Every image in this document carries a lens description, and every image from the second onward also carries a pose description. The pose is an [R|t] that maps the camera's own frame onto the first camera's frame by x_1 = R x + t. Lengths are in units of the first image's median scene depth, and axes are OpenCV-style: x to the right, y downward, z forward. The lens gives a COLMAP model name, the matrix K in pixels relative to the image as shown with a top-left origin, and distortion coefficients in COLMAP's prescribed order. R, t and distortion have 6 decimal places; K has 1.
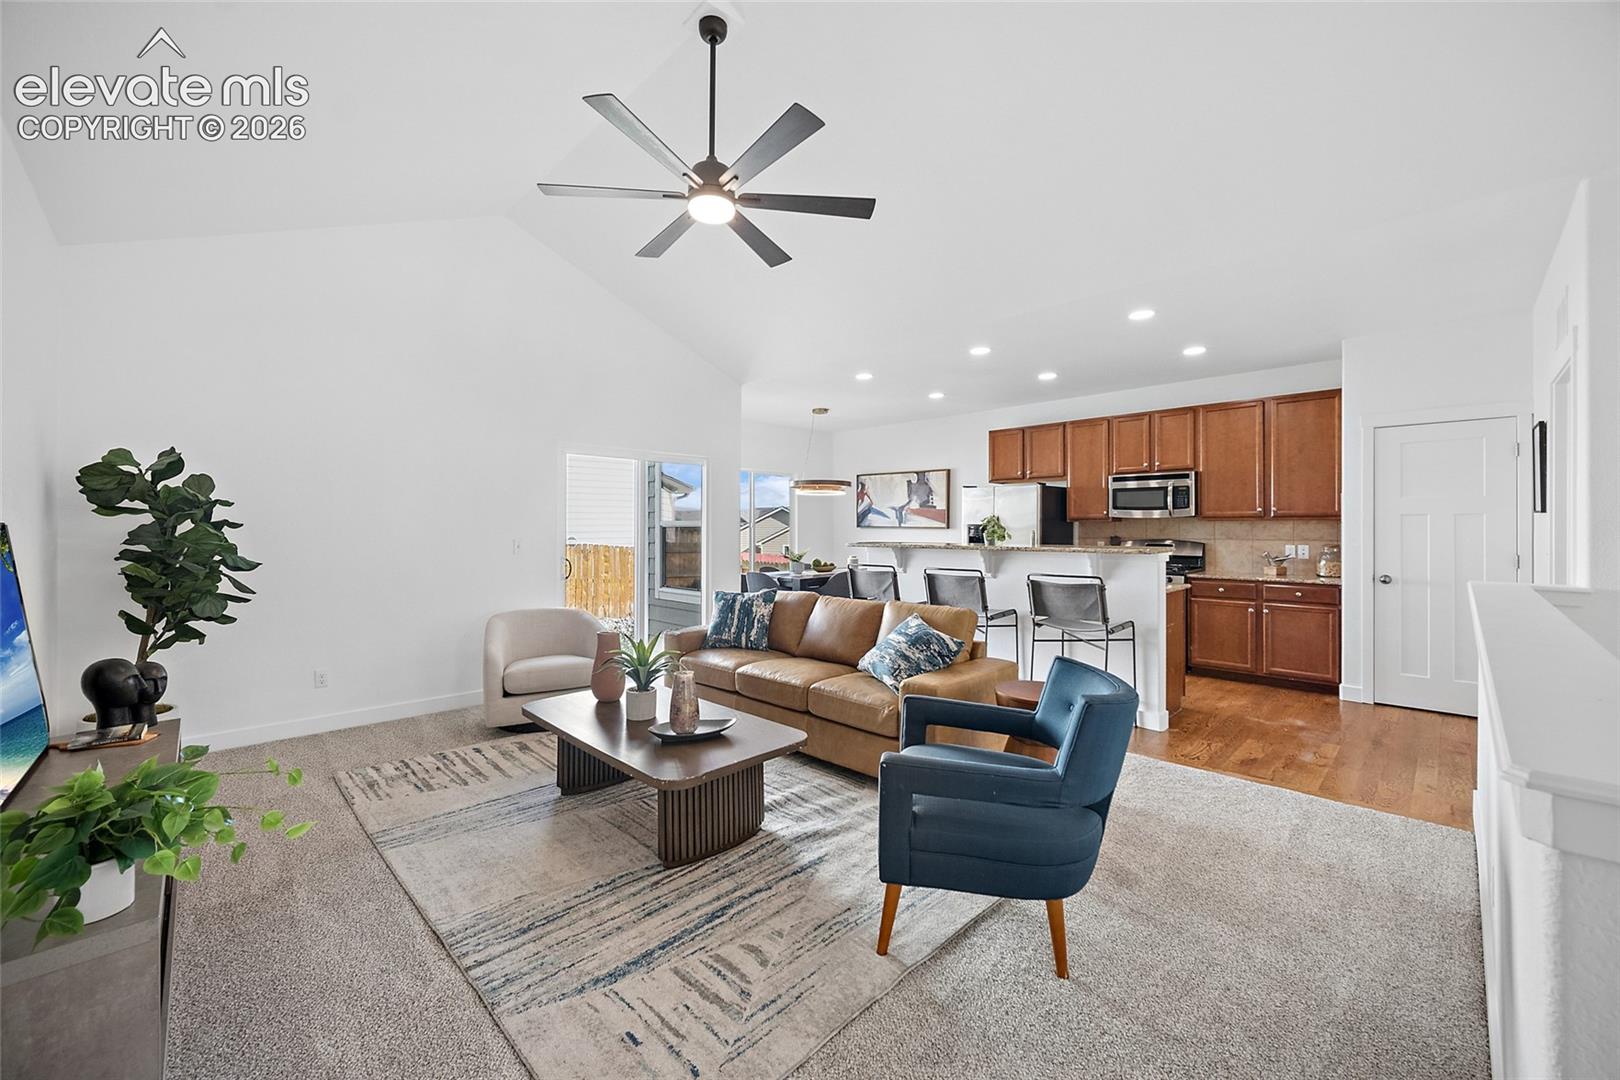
lens RADIAL K [[637.8, 0, 805.4], [0, 637.8, 522.2], [0, 0, 1]] dist [0.000997, -0.000006]
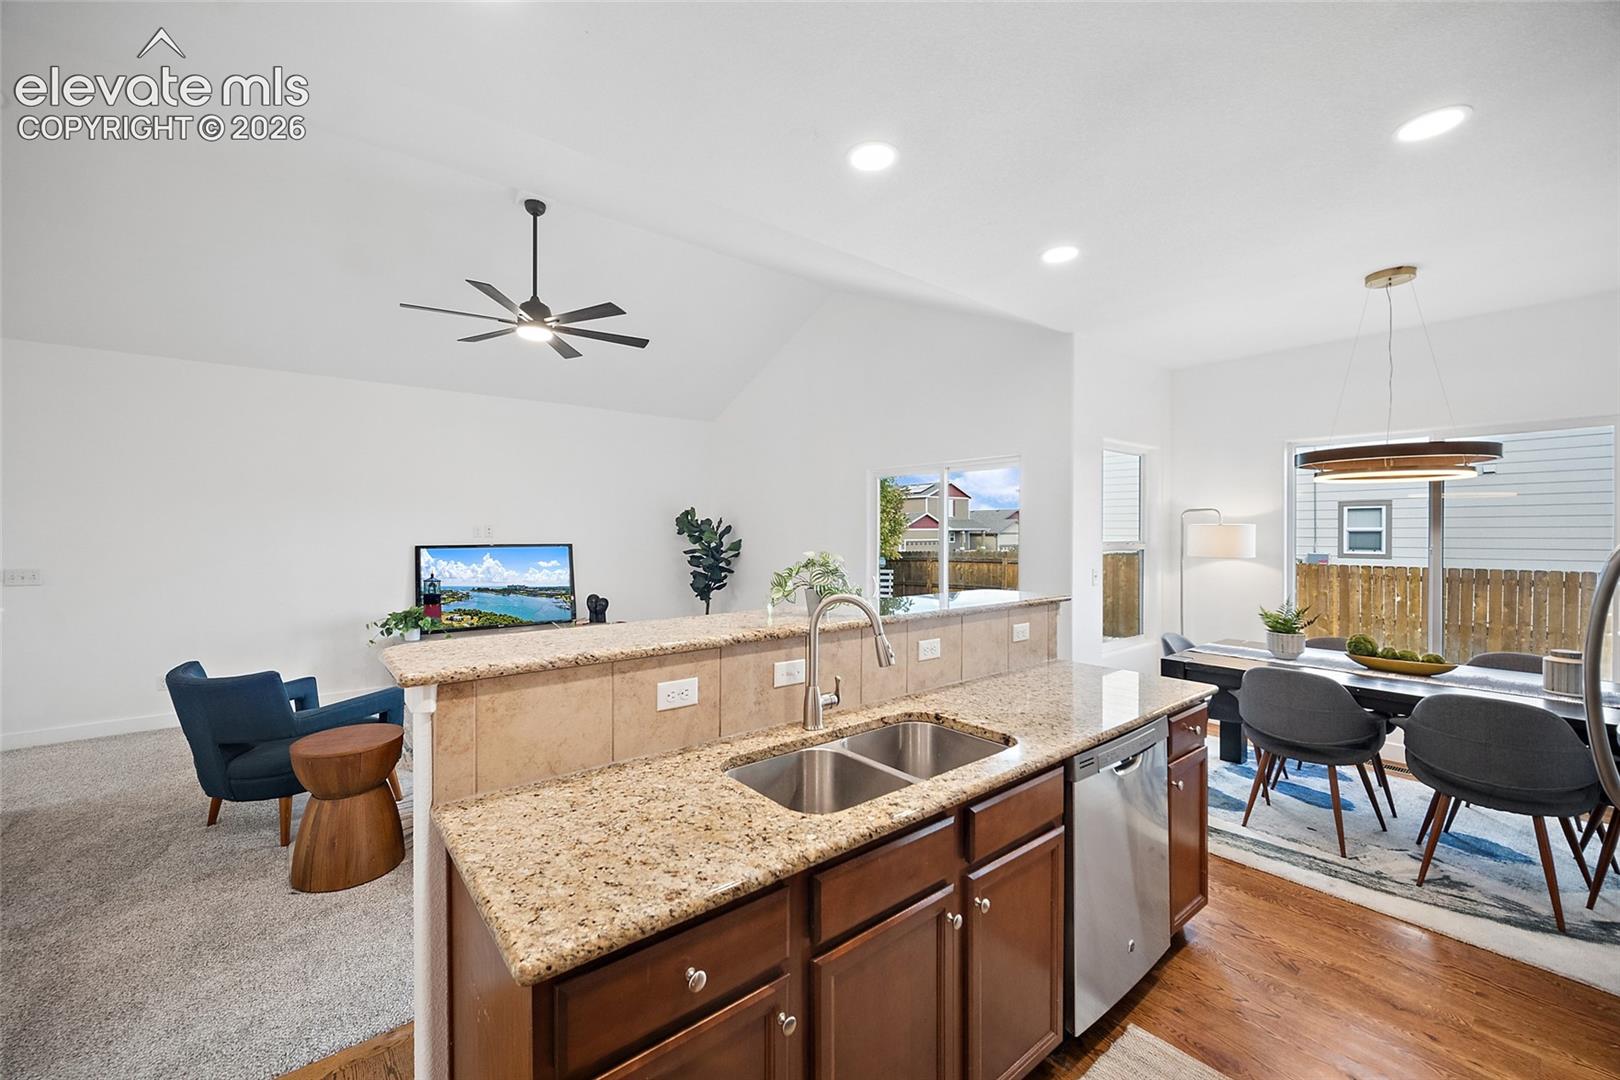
lens RADIAL K [[638.5, 0, 806.9], [0, 638.5, 537.4], [0, 0, 1]] dist [0.000444, 0.000325]
pose [[-0.086036, 0.009507, -0.996247, 0.604609], [0.007929, 0.999929, 0.008857, -0.018336], [0.996260, -0.007138, -0.086105, 0.862503]]
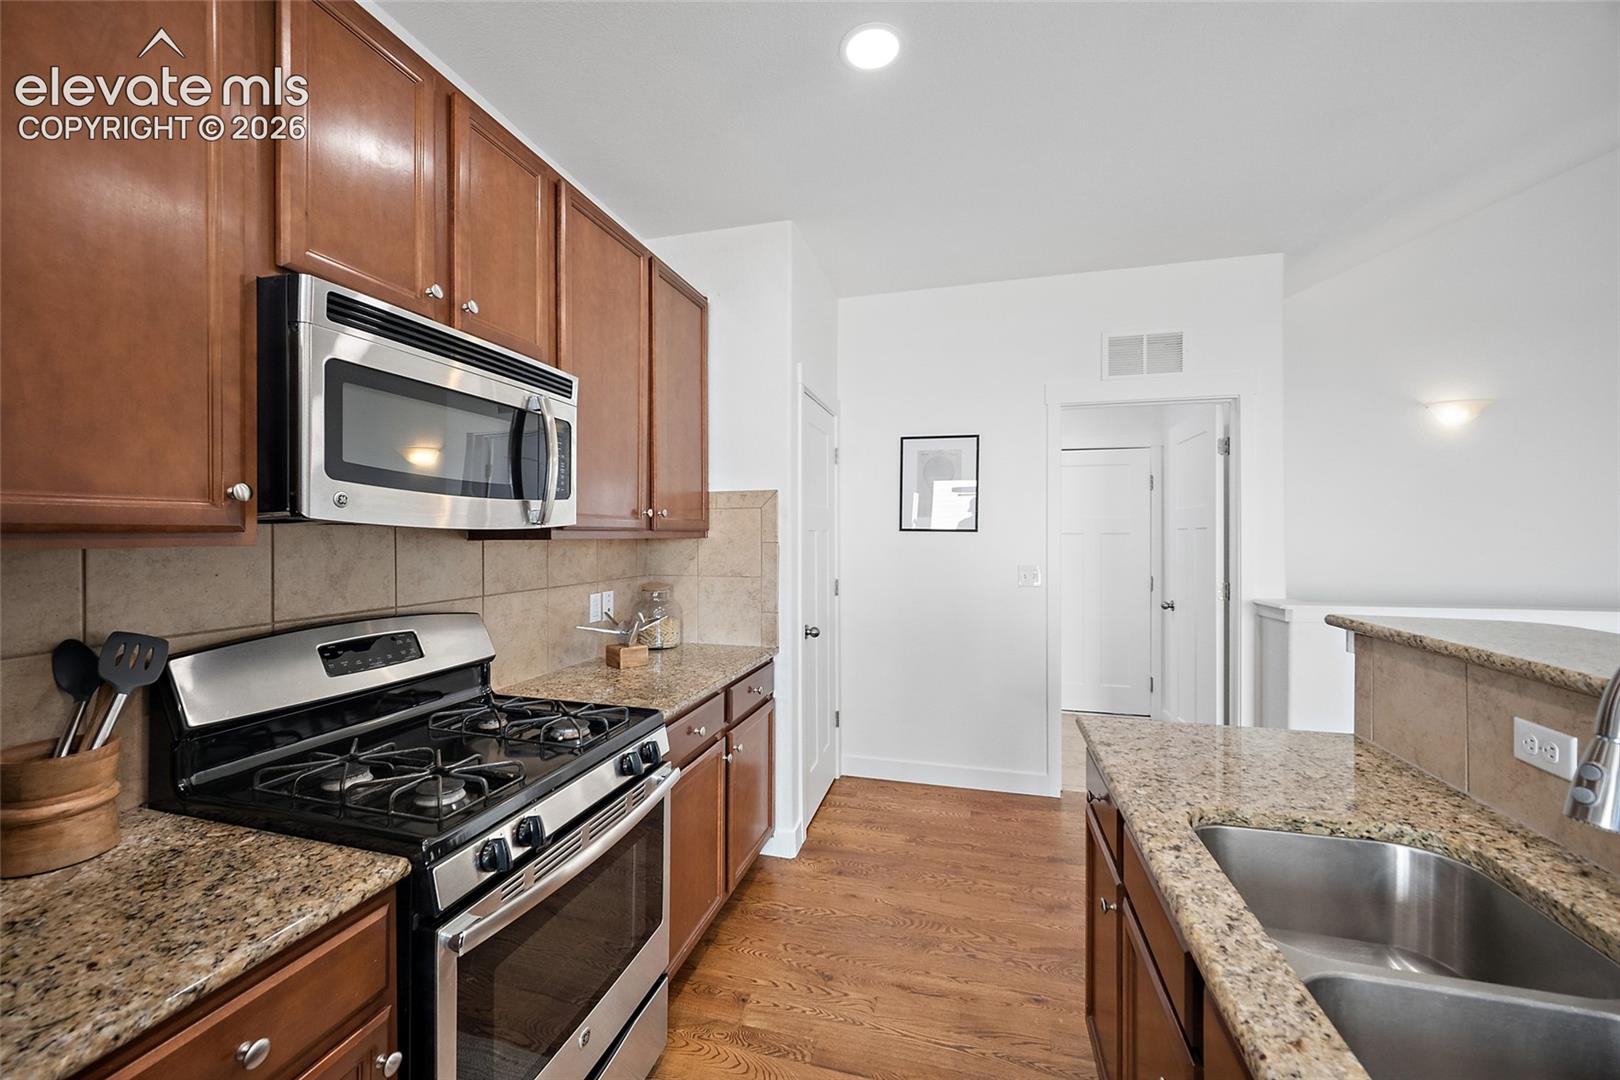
lens RADIAL K [[637.5, 0, 801.4], [0, 637.5, 534.4], [0, 0, 1]] dist [-0.002133, 0.000009]
pose [[-0.504243, 0.000140, 0.863562, 0.286501], [-0.004971, 0.999983, -0.003065, -0.004935], [-0.863548, -0.005838, -0.504234, 1.043527]]
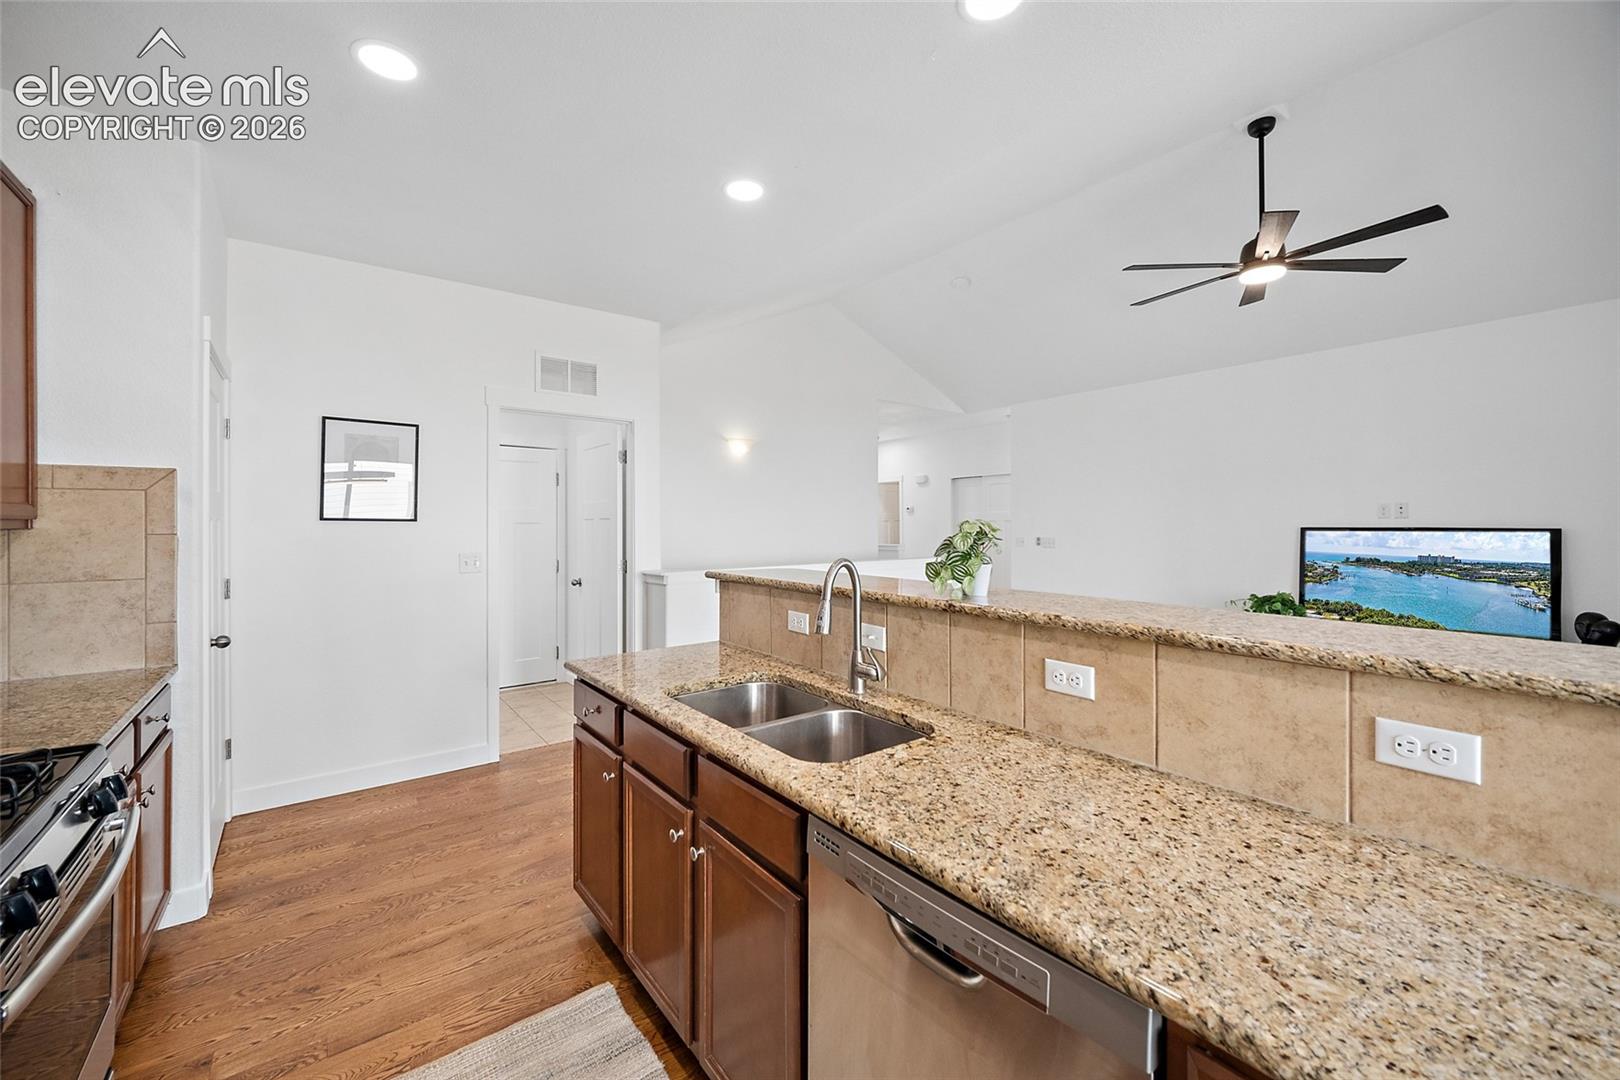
lens RADIAL K [[643.6, 0, 803.1], [0, 643.6, 524.3], [0, 0, 1]] dist [-0.002290, -0.000116]
pose [[-0.992895, 0.002326, 0.118972, 0.286200], [0.001850, 0.999990, -0.004106, -0.004069], [-0.118980, -0.003857, -0.992889, 1.153992]]
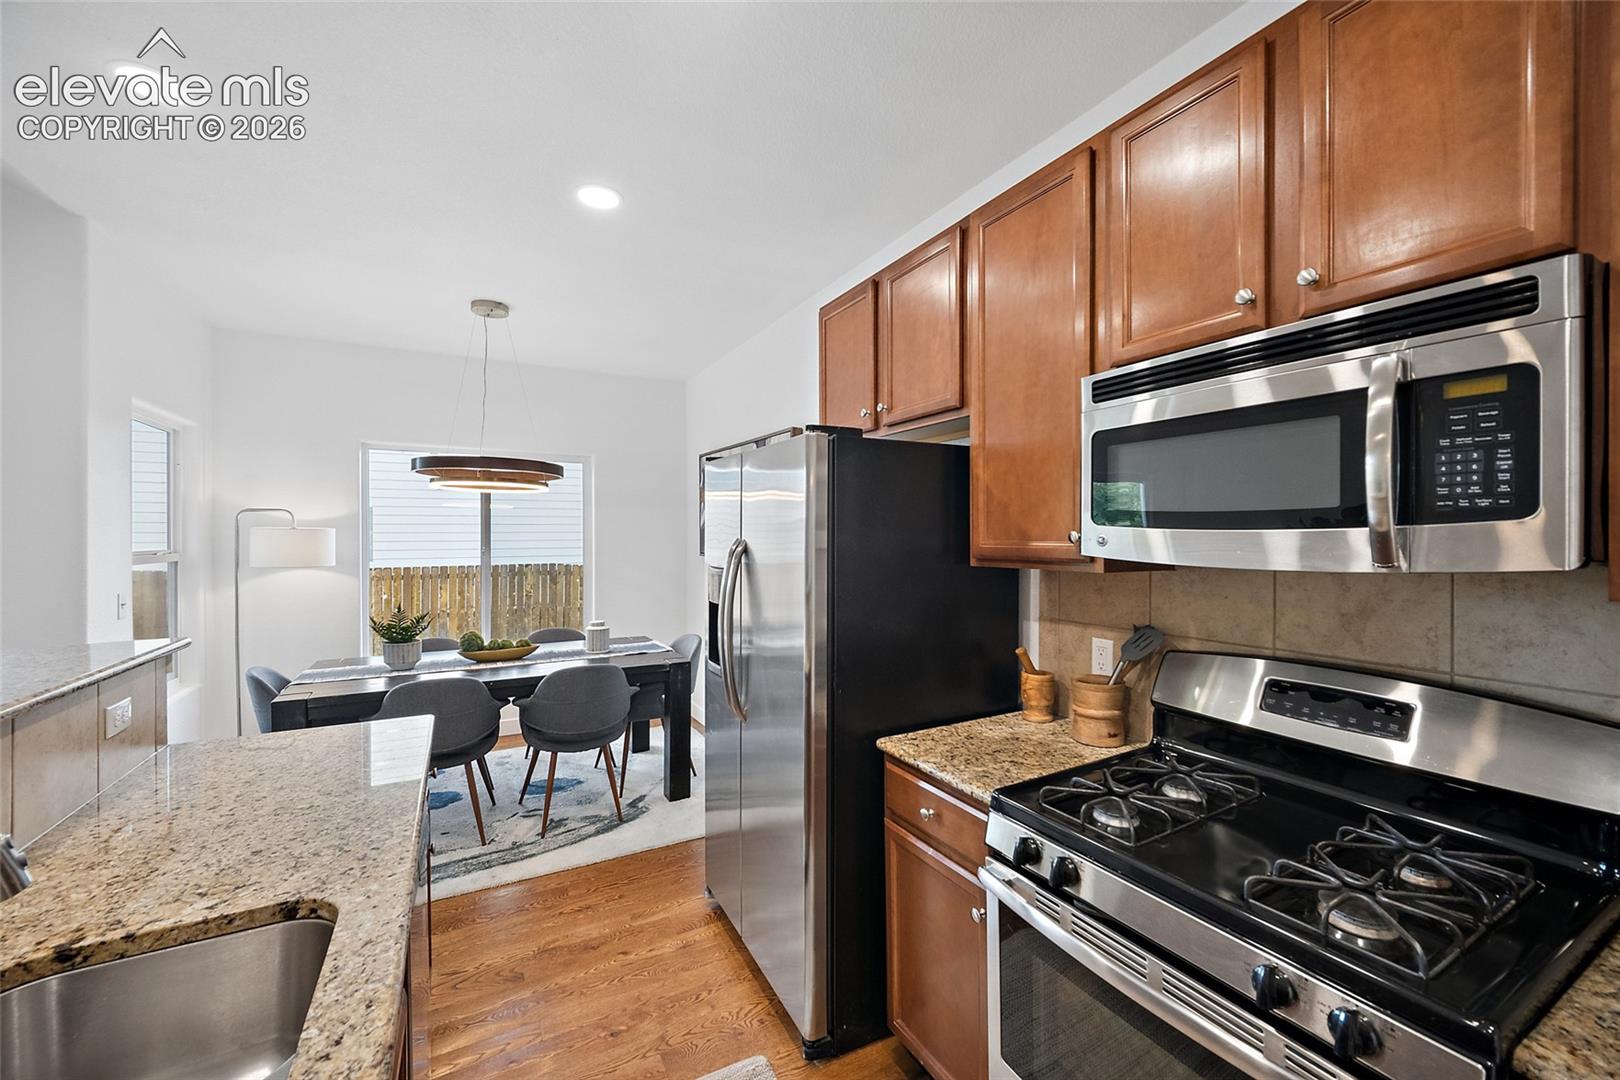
lens RADIAL K [[638.5, 0, 806.9], [0, 638.5, 537.4], [0, 0, 1]] dist [0.000444, 0.000325]
pose [[0.963794, -0.000222, -0.266649, 0.474915], [0.003602, 0.999919, 0.012187, -0.019601], [0.266625, -0.012706, 0.963717, 0.804823]]
